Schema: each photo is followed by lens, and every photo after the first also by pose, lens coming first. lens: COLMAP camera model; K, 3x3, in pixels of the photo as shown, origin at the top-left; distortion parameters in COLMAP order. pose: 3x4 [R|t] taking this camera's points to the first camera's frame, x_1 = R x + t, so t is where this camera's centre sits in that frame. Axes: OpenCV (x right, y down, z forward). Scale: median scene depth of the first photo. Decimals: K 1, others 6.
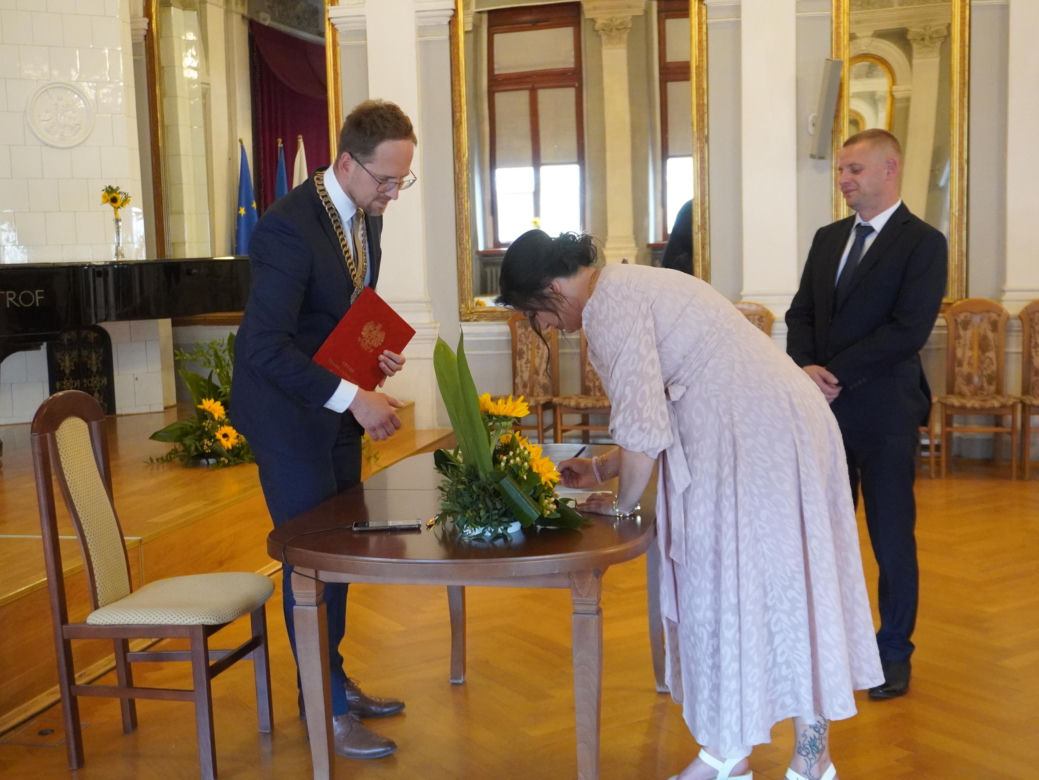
lens RADIAL K [[1331.3, 0, 519.5], [0, 1331.3, 390.0], [0, 0, 1]] dist [-0.007459, -0.011792]
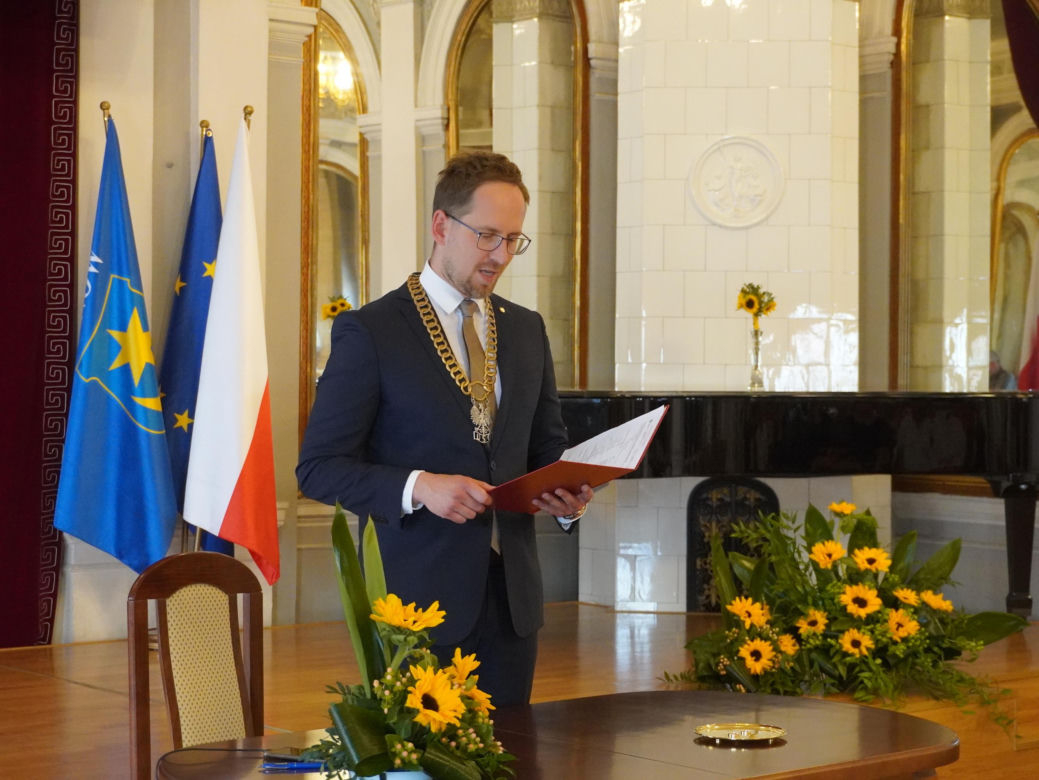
lens RADIAL K [[2197.8, 0, 518.4], [0, 2197.8, 388.4], [0, 0, 1]] dist [0.016612, -0.062414]
pose [[0.790066, 0.039282, -0.611762, 0.283023], [-0.095935, 0.993572, -0.060097, -0.016454], [0.605469, 0.106170, 0.788755, 0.018256]]
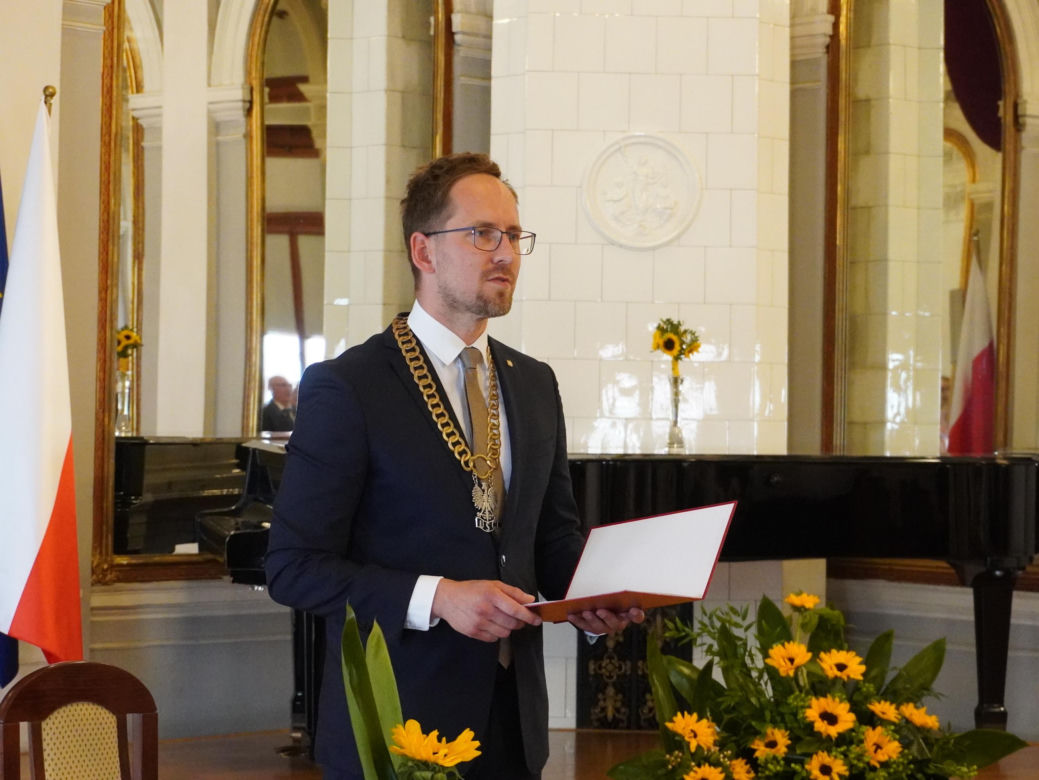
lens RADIAL K [[2777.0, 0, 518.0], [0, 2777.0, 389.8], [0, 0, 1]] dist [-0.001076, 0.128730]
pose [[0.847213, 0.036867, -0.529973, 0.241500], [-0.097453, 0.991446, -0.086819, -0.014900], [0.522239, 0.125201, 0.843559, -0.017002]]
